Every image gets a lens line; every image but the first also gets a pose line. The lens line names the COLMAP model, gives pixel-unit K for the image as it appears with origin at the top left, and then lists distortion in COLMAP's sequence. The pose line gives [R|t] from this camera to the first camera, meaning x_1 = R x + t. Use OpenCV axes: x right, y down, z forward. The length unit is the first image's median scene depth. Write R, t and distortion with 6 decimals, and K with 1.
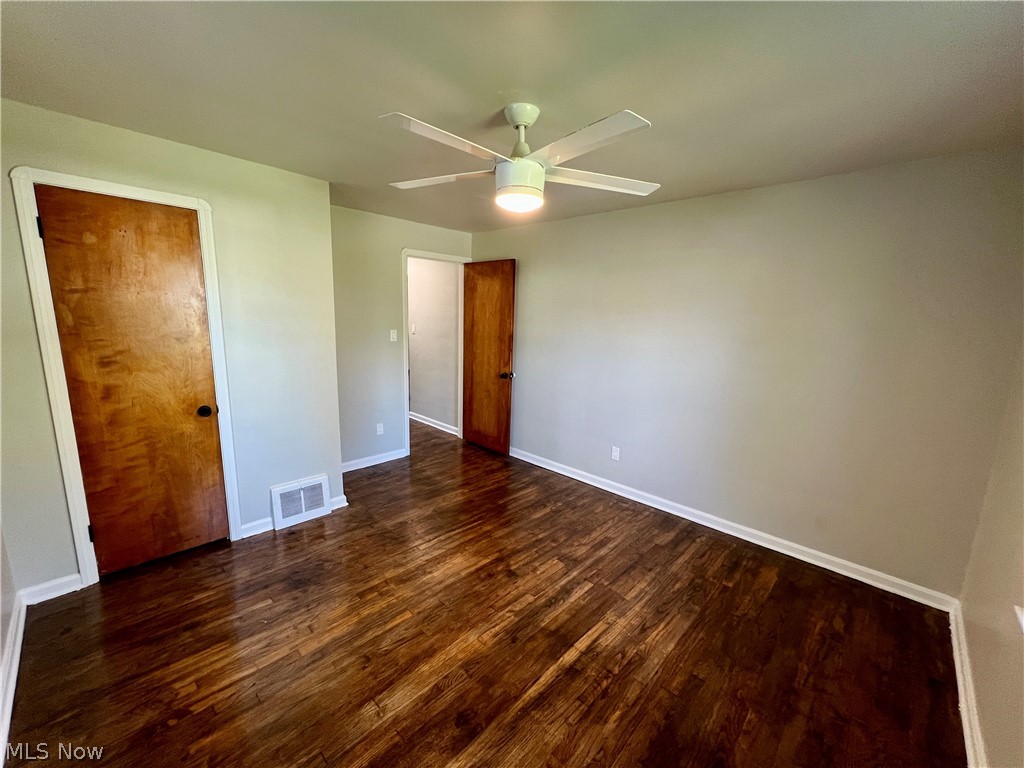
lens RADIAL K [[410.1, 0, 511.4], [0, 410.1, 385.8], [0, 0, 1]] dist [-0.002420, 0.000675]
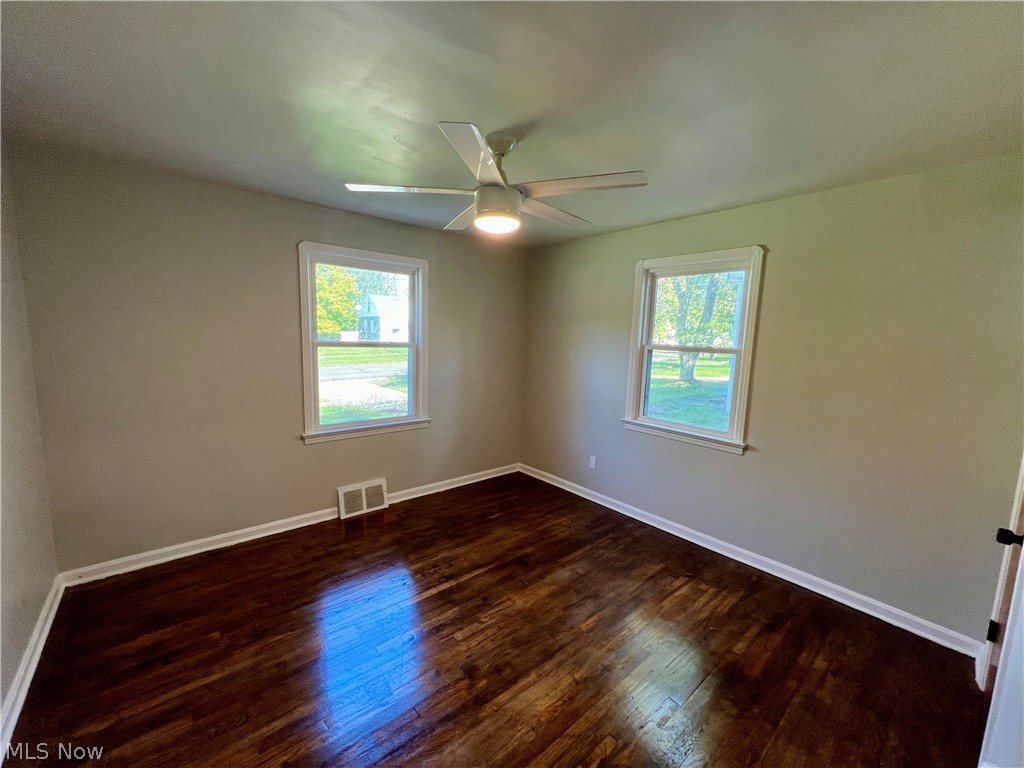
lens RADIAL K [[410.1, 0, 509.0], [0, 410.1, 383.7], [0, 0, 1]] dist [-0.002420, 0.000675]
pose [[-0.992534, -0.074384, 0.096664, -0.123116], [-0.042114, 0.952773, 0.300750, -0.323127], [-0.114470, 0.294434, -0.948792, 1.817325]]
